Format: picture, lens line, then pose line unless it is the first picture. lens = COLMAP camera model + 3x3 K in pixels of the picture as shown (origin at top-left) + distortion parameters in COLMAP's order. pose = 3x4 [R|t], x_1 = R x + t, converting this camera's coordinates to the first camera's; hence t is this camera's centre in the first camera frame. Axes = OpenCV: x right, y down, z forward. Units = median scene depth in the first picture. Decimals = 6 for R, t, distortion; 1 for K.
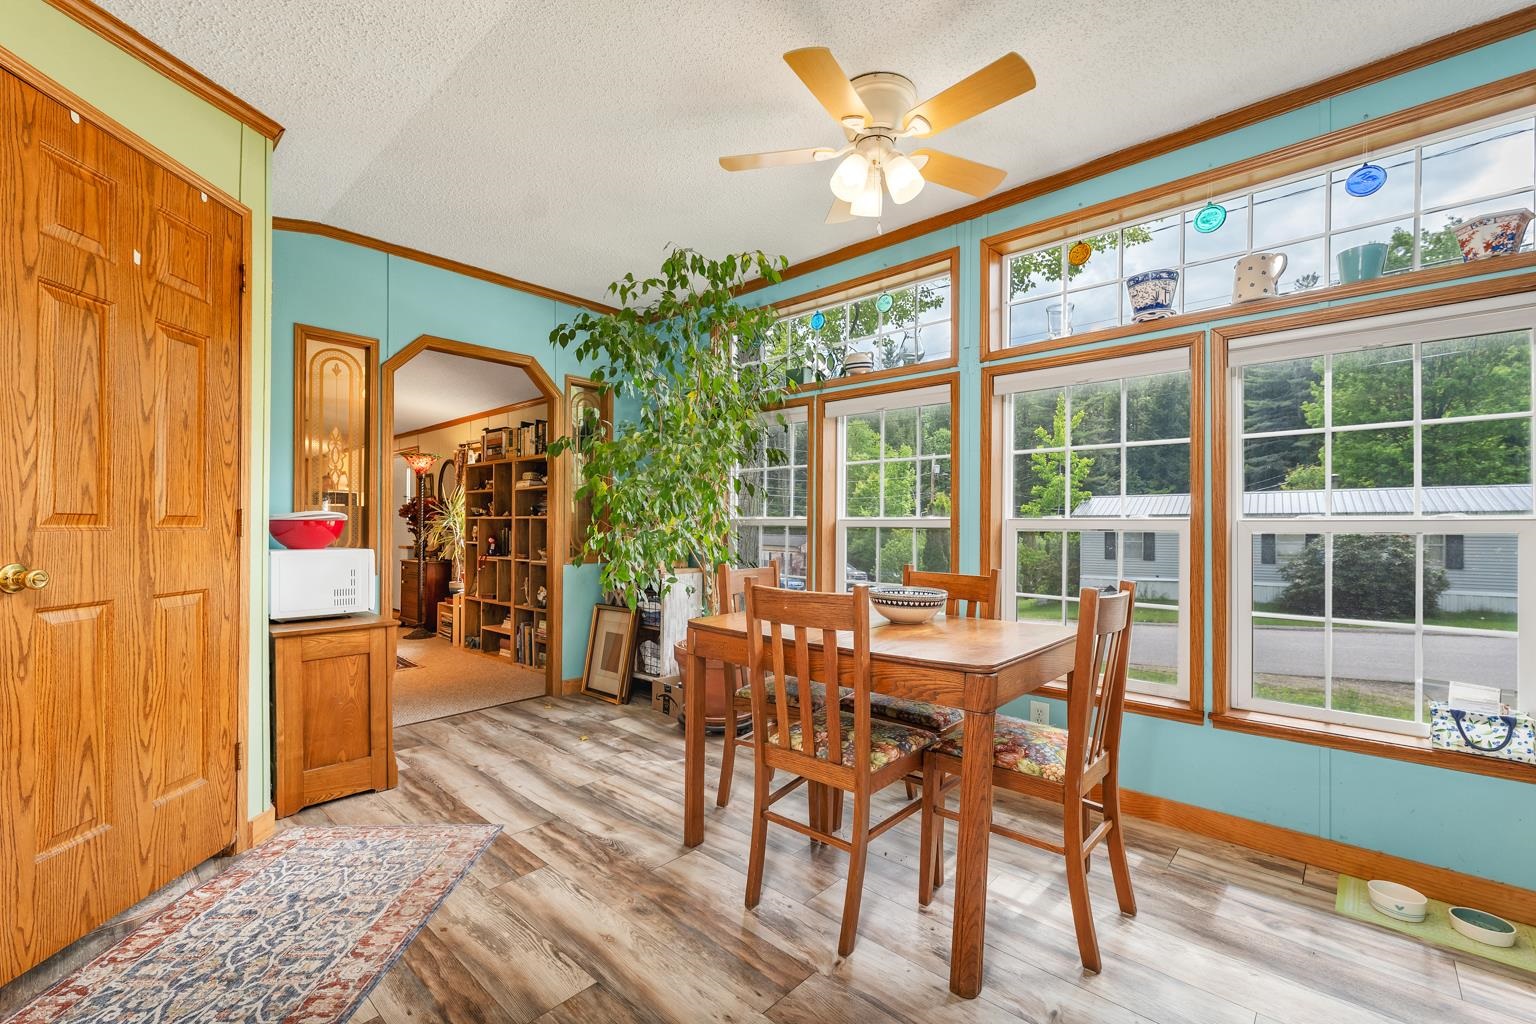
lens RADIAL K [[640.1, 0, 770.4], [0, 640.1, 523.0], [0, 0, 1]] dist [0.003574, -0.000377]
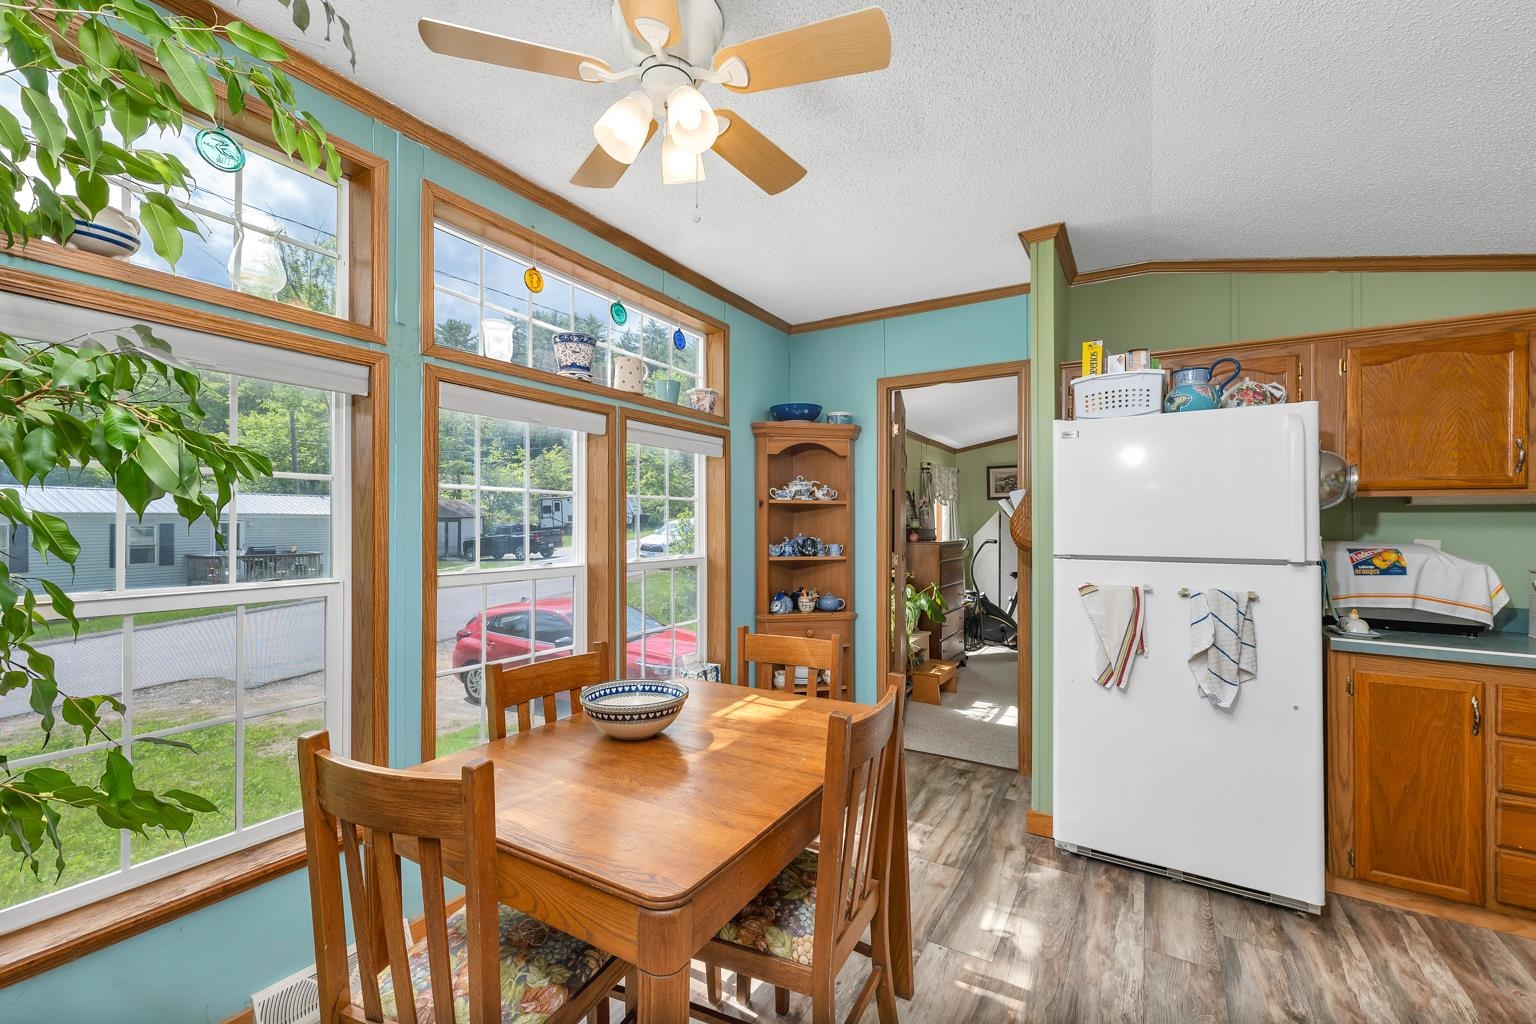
lens RADIAL K [[629.4, 0, 766.1], [0, 629.4, 520.7], [0, 0, 1]] dist [0.001858, 0.000101]
pose [[-0.185120, 0.001328, 0.982715, -0.609005], [-0.004502, 0.999987, -0.002199, -0.105283], [-0.982706, -0.004831, -0.185112, 1.121126]]
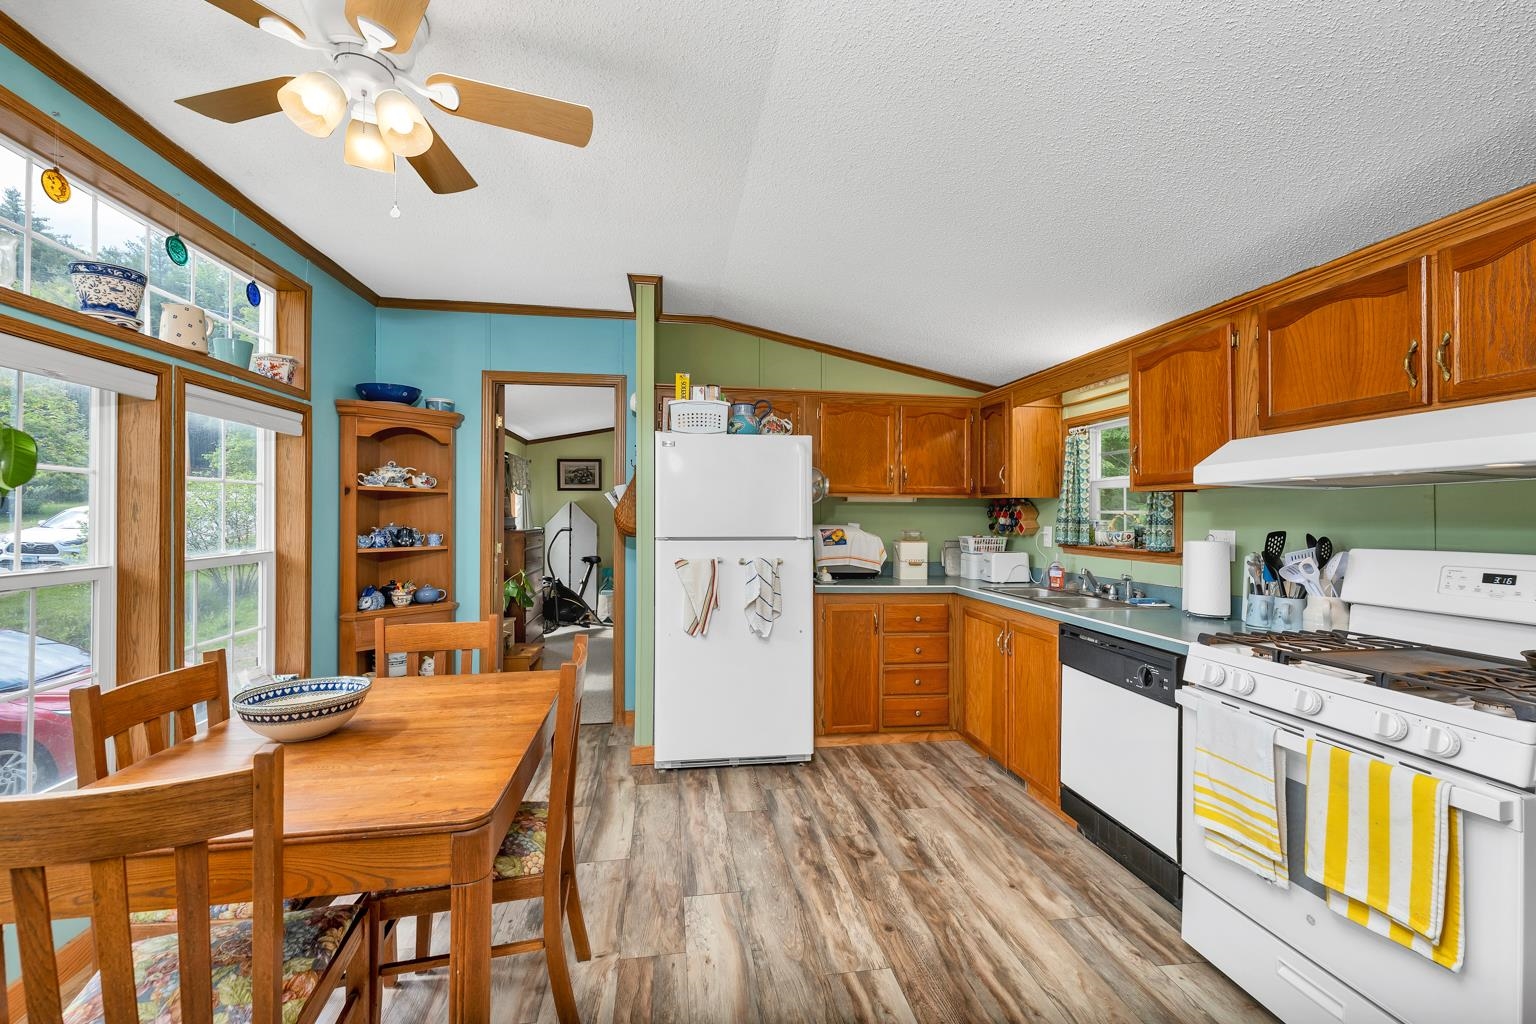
lens RADIAL K [[634.8, 0, 762.2], [0, 634.8, 509.7], [0, 0, 1]] dist [0.001407, -0.000270]
pose [[-0.775466, -0.001245, 0.631388, -0.702470], [-0.007289, 0.999949, -0.006981, -0.103851], [-0.631347, -0.010016, -0.775436, 1.401642]]
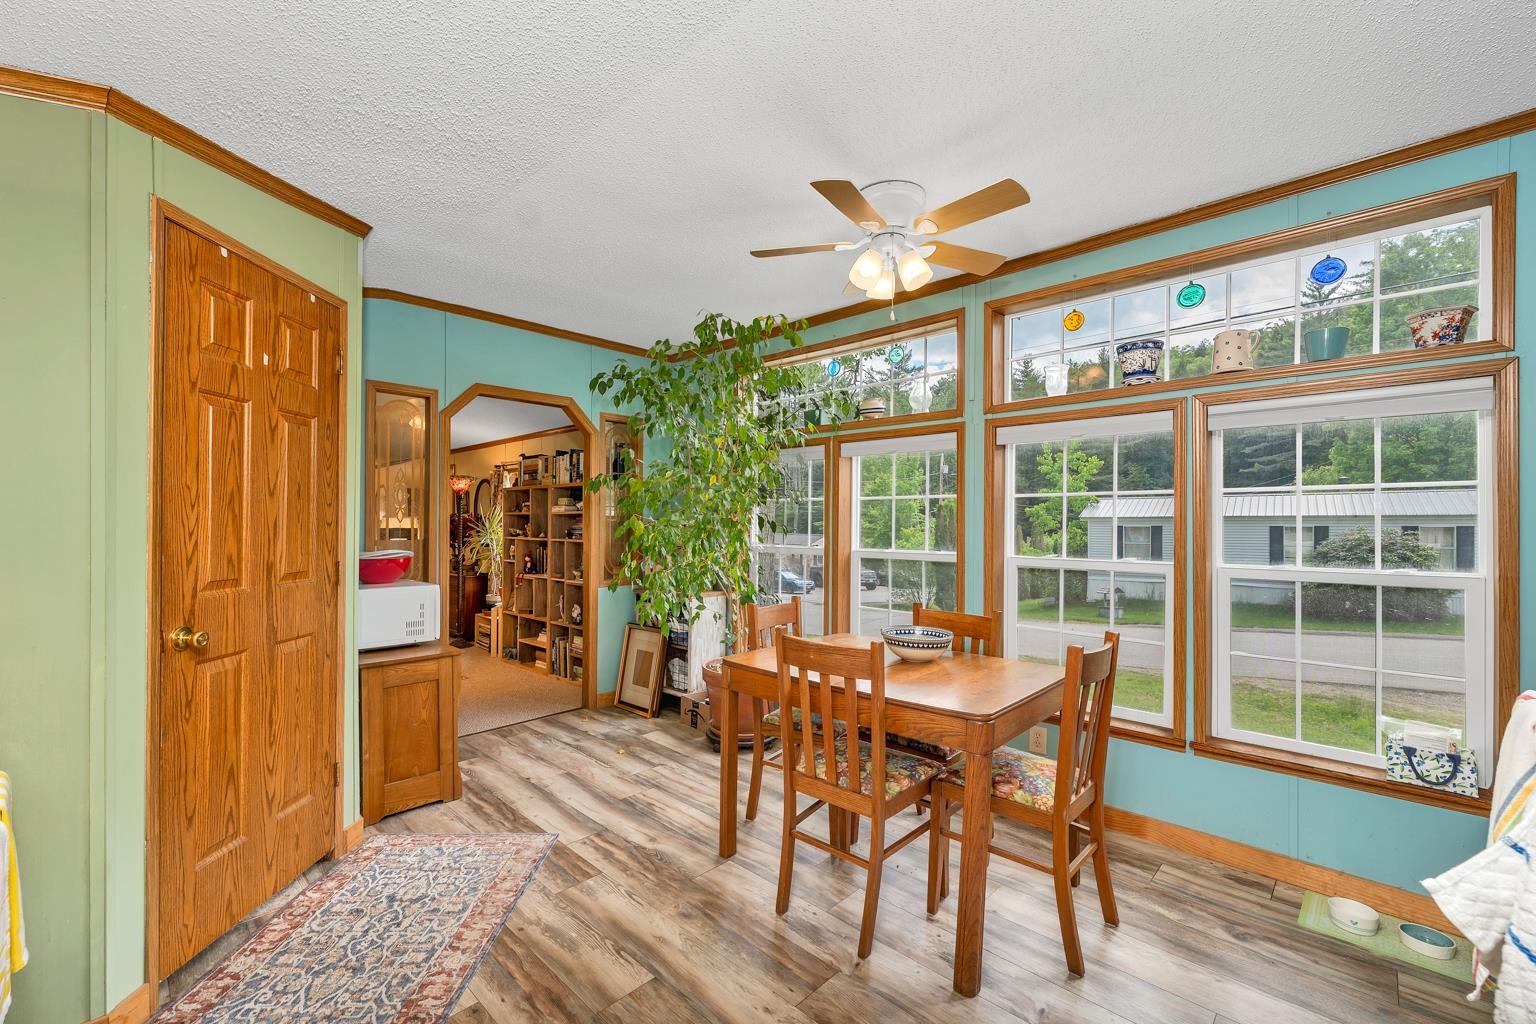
lens RADIAL K [[629.4, 0, 766.1], [0, 629.4, 520.7], [0, 0, 1]] dist [0.001858, 0.000101]
pose [[0.999706, 0.000291, -0.024226, -0.027997], [-0.000298, 1.000000, -0.000285, -0.101735], [0.024226, 0.000292, 0.999706, -0.127465]]
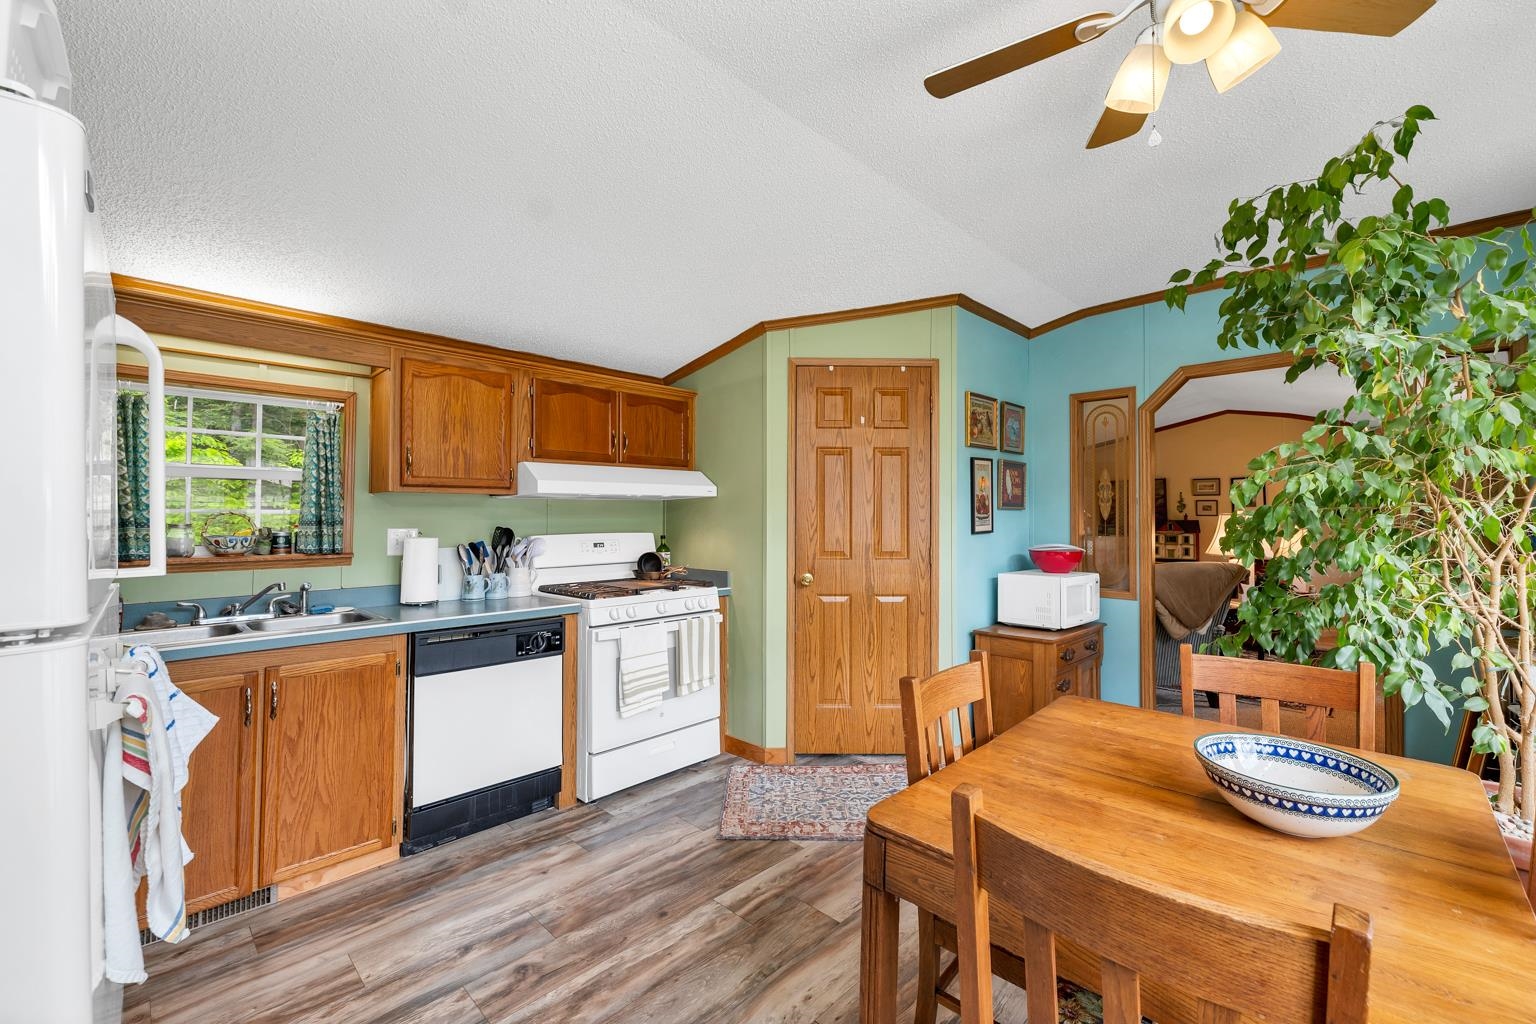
lens RADIAL K [[632.0, 0, 769.8], [0, 632.0, 500.2], [0, 0, 1]] dist [0.000787, -0.000057]
pose [[-0.033681, -0.030131, -0.998978, 0.835908], [0.000033, 0.999545, -0.030150, -0.098399], [0.999433, -0.001049, -0.033665, 0.696994]]
